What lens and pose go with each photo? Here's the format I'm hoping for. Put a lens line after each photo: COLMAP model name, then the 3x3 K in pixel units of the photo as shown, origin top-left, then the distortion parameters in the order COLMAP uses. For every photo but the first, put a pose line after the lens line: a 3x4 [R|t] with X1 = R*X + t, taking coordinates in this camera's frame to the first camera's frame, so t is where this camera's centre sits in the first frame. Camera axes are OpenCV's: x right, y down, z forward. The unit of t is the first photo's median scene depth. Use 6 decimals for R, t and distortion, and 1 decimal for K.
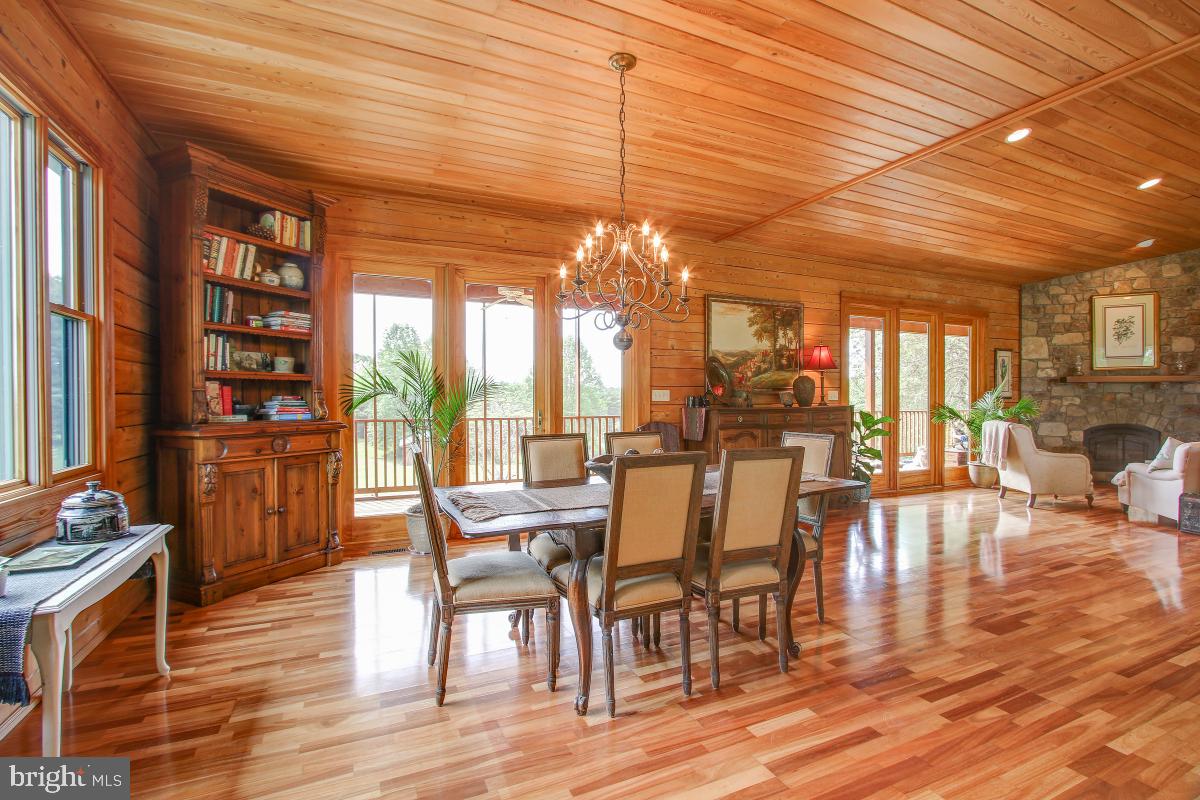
lens RADIAL K [[557.0, 0, 598.6], [0, 557.0, 401.2], [0, 0, 1]] dist [-0.020927, 0.004699]
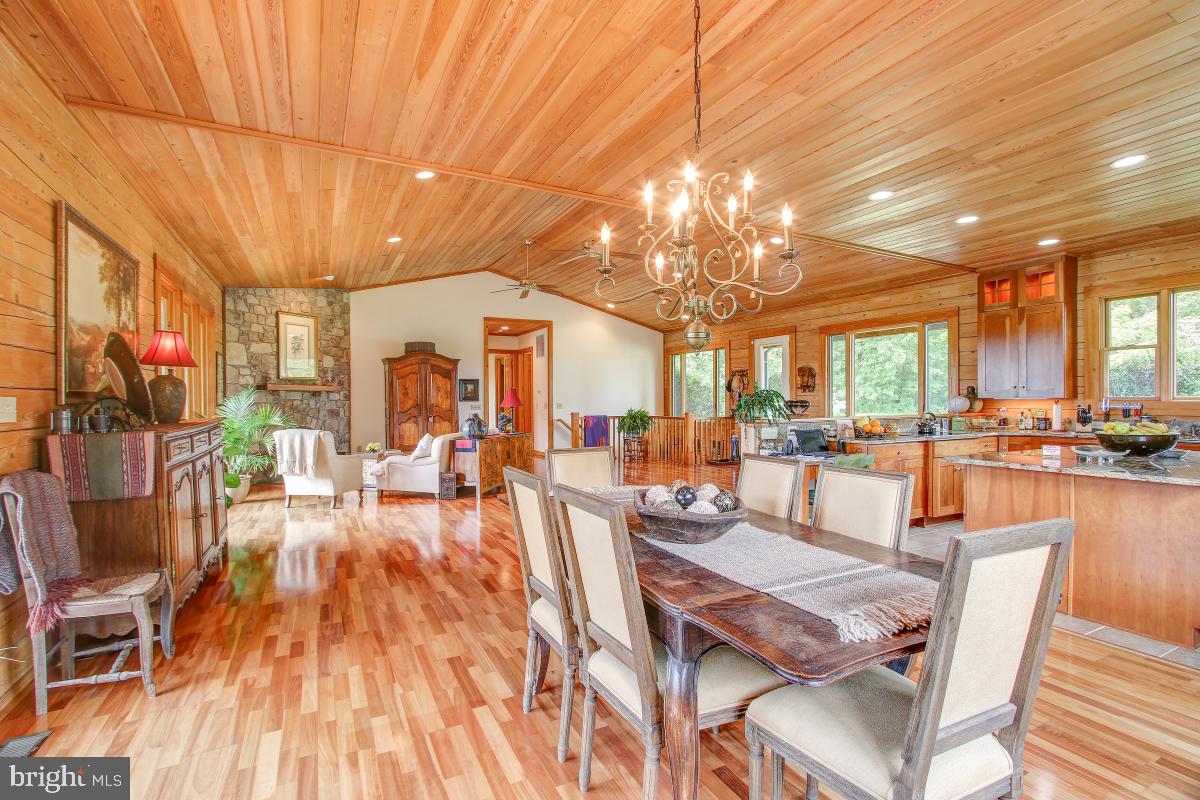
lens RADIAL K [[557.0, 0, 603.7], [0, 557.0, 414.8], [0, 0, 1]] dist [-0.020927, 0.004699]
pose [[-0.054073, -0.025716, 0.998206, -0.242764], [0.008530, 0.999620, 0.026214, -0.008938], [-0.998501, 0.009932, -0.053833, 0.416264]]
